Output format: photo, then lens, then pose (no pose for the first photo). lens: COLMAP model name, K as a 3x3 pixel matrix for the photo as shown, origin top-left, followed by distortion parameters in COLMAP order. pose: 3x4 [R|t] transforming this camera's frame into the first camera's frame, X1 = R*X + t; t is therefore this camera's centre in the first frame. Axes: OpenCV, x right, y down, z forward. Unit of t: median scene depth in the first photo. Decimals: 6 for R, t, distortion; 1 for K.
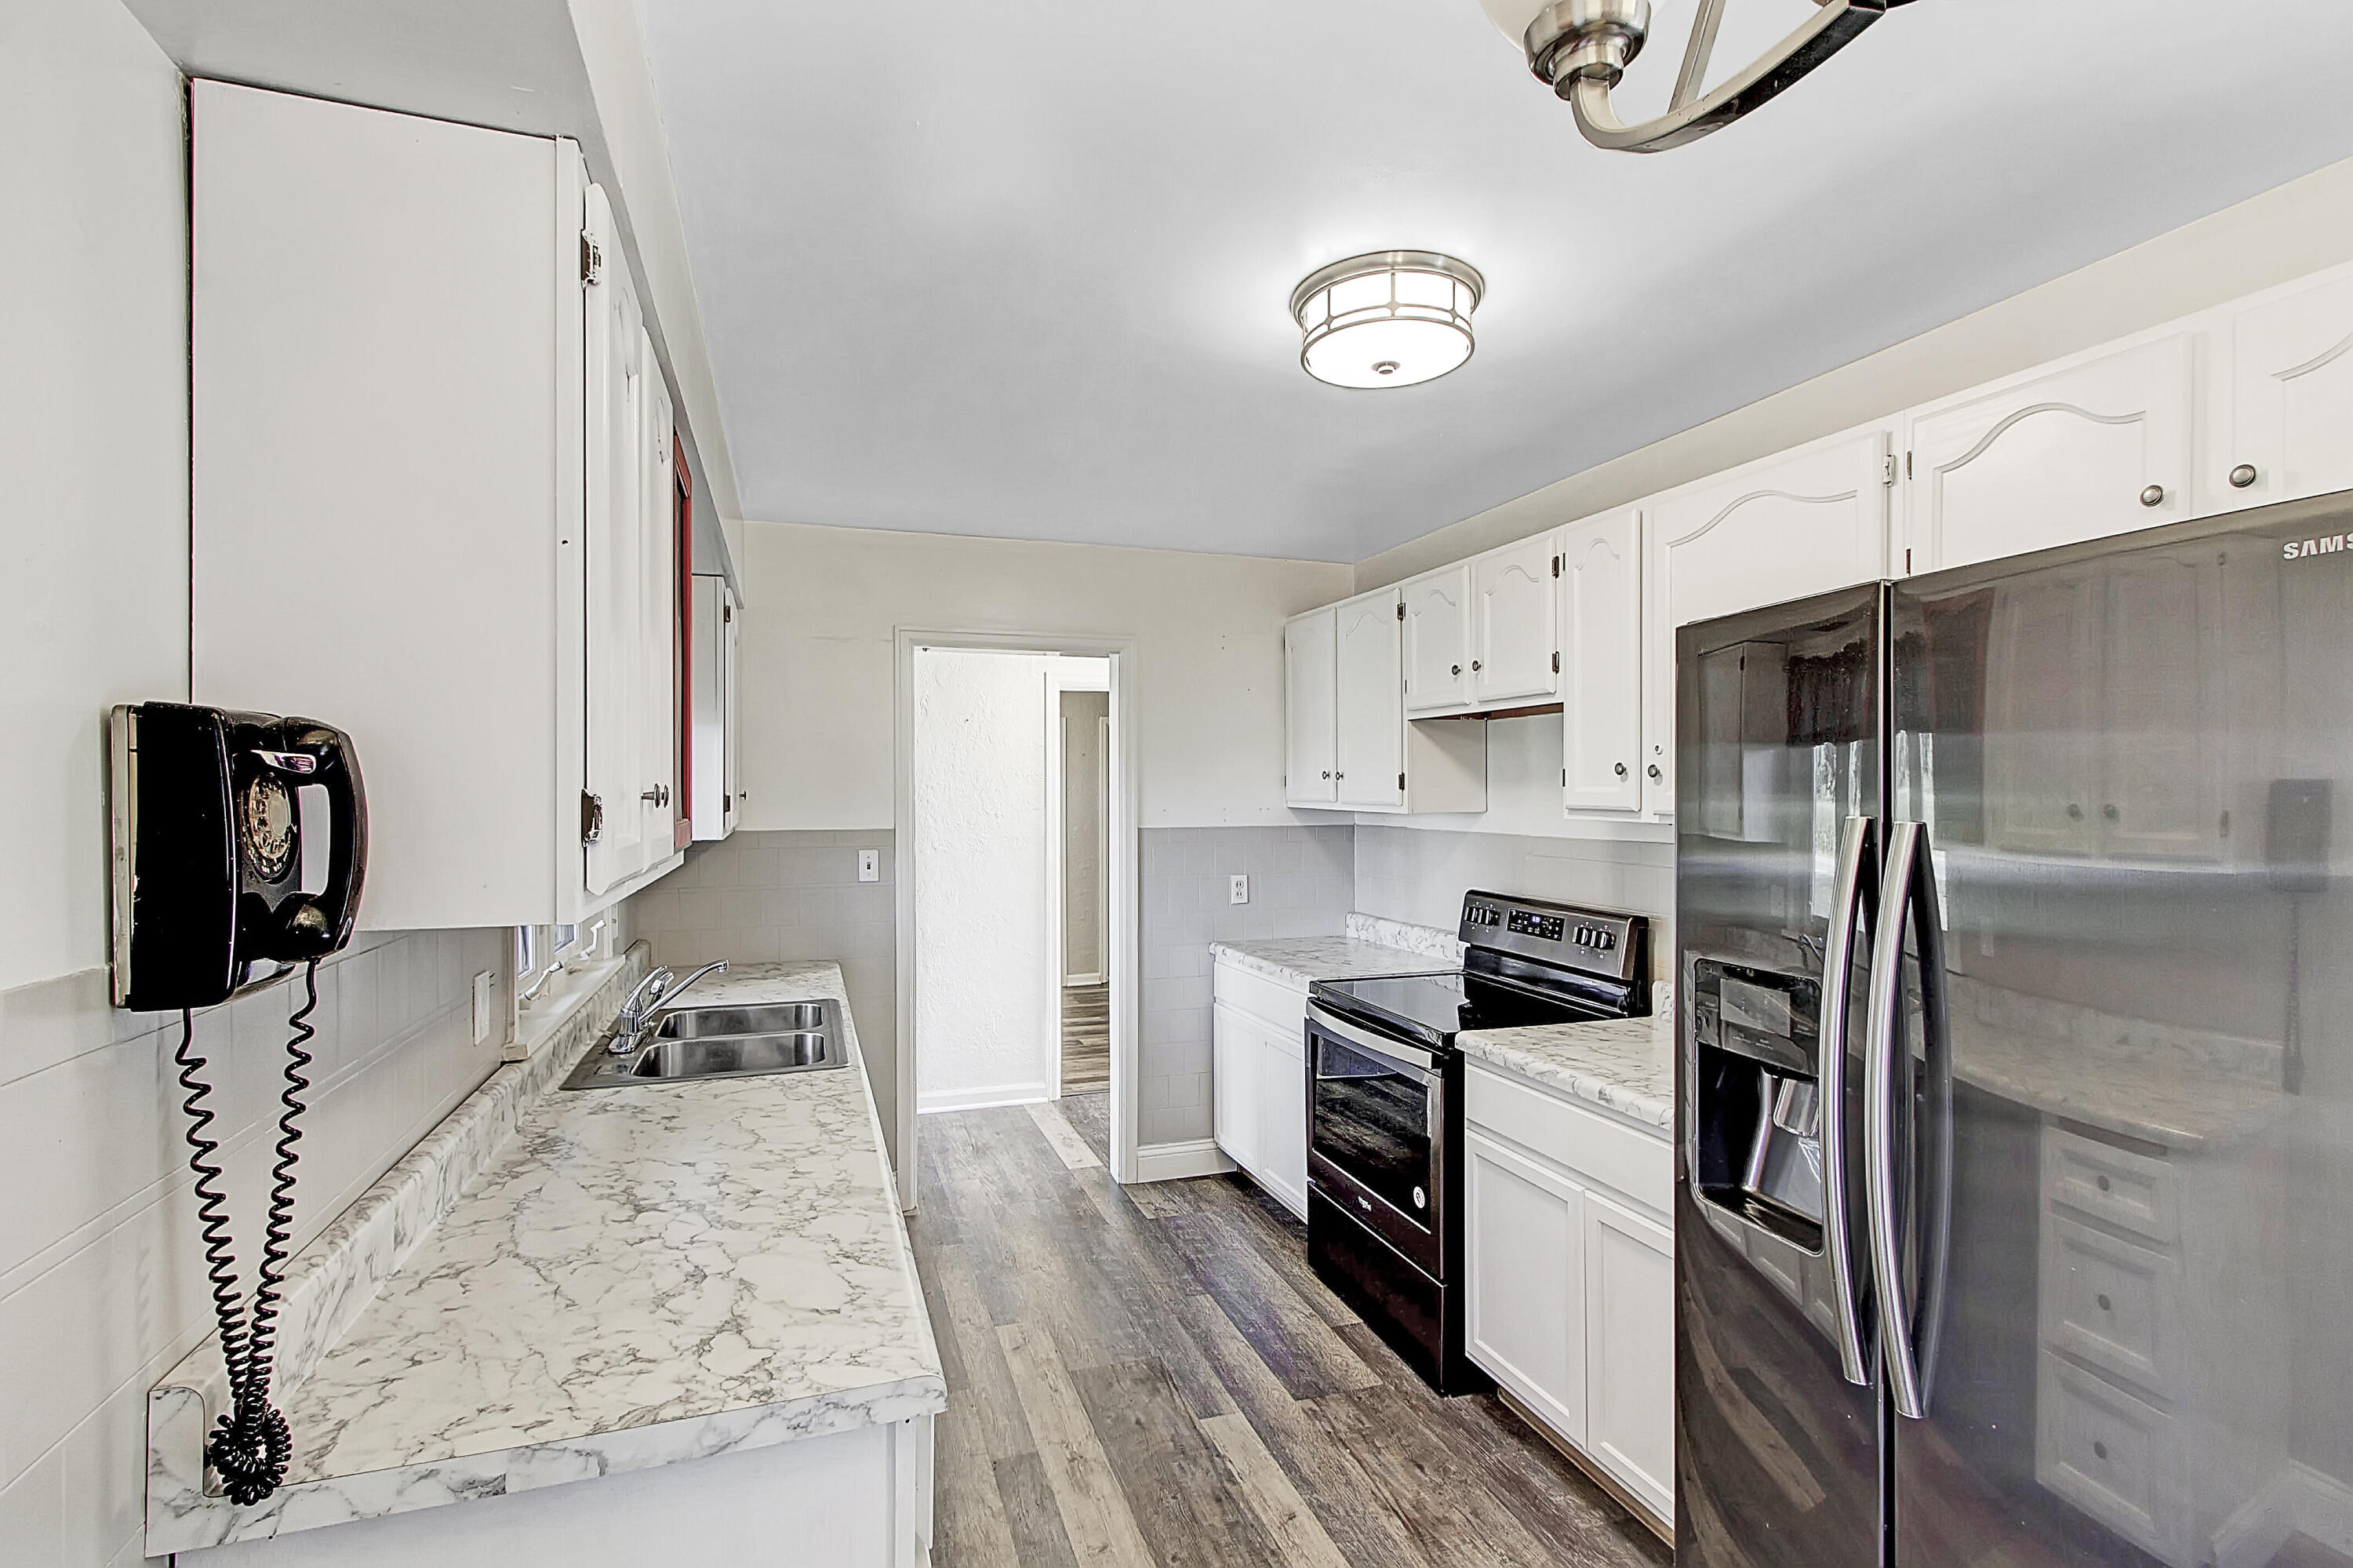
lens RADIAL K [[1073.1, 0, 1190.0], [0, 1073.1, 742.1], [0, 0, 1]] dist [-0.001414, -0.000783]
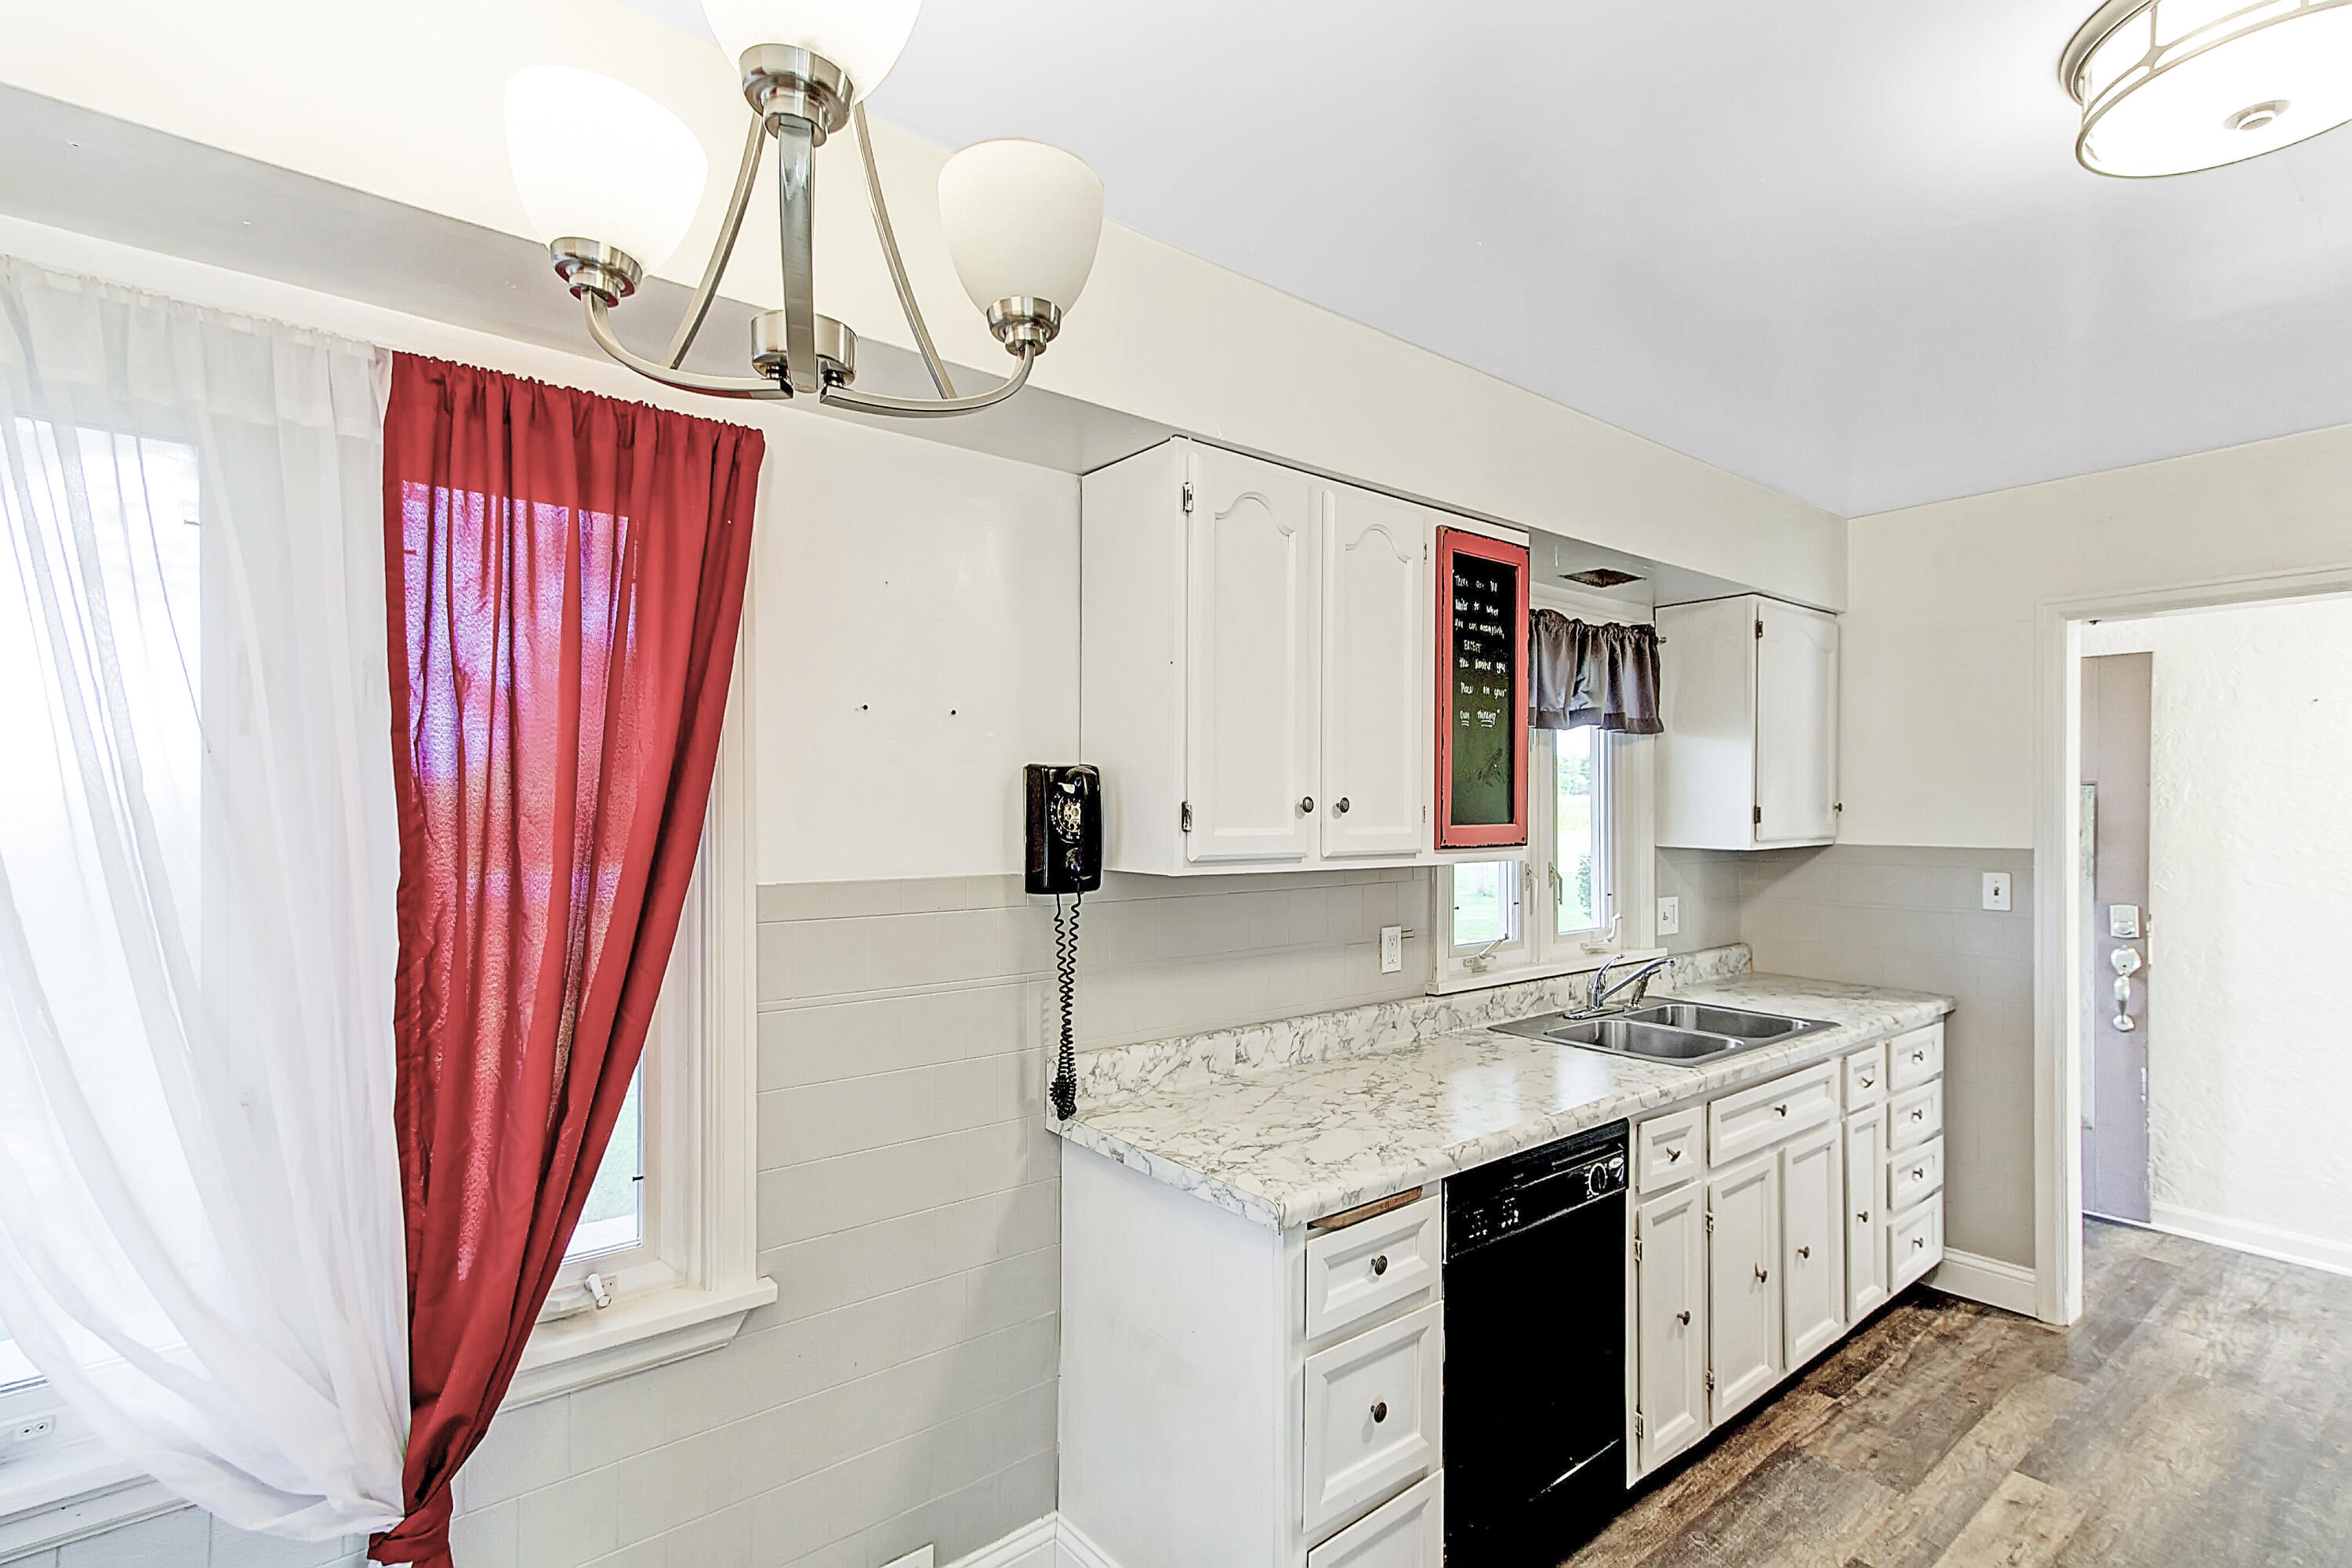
lens RADIAL K [[1092.3, 0, 1176.0], [0, 1092.3, 784.0], [0, 0, 1]] dist [0.036748, -0.000193]
pose [[0.315751, -0.025179, -0.948508, 0.868605], [0.048073, 0.998789, -0.010510, 0.026859], [0.947624, -0.042279, 0.316579, 0.328478]]
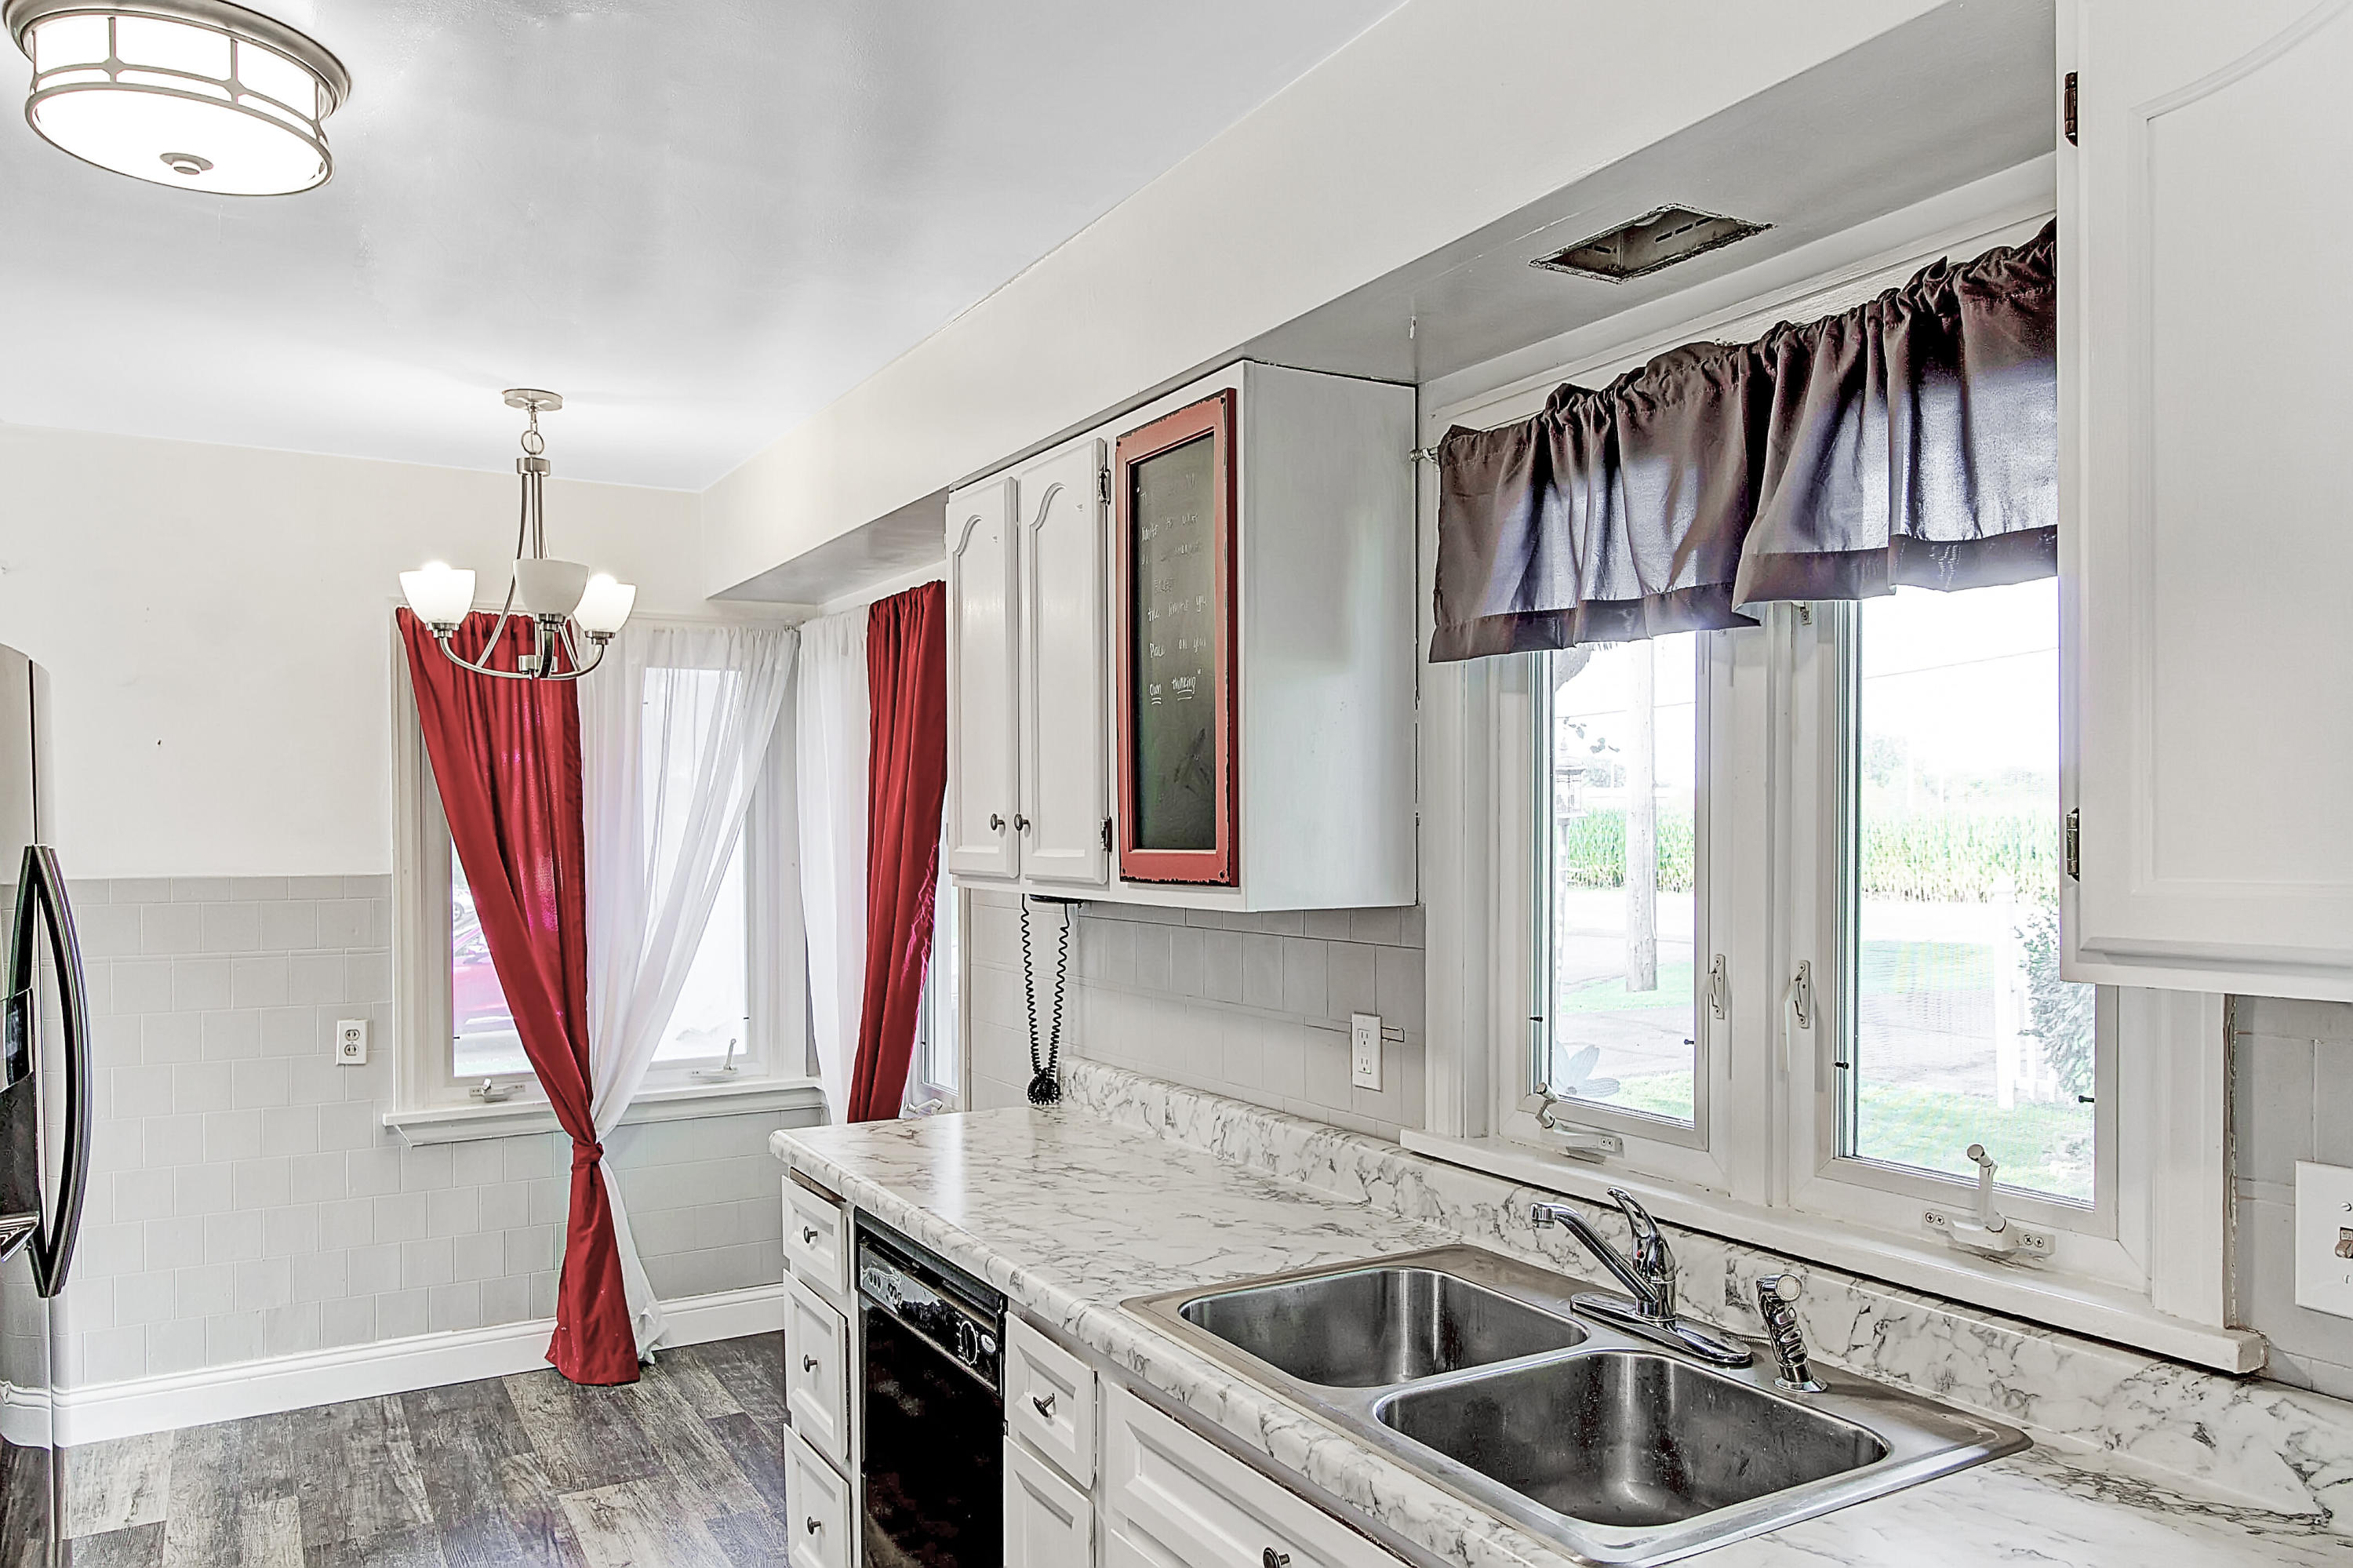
lens RADIAL K [[1612.6, 0, 1176.5], [0, 1612.6, 784.0], [0, 0, 1]] dist [0.007226, 0.000797]
pose [[-0.983855, -0.005210, -0.178892, -0.320897], [0.007720, 0.997410, -0.071508, 0.147951], [0.178801, -0.071734, -0.981267, 2.988527]]
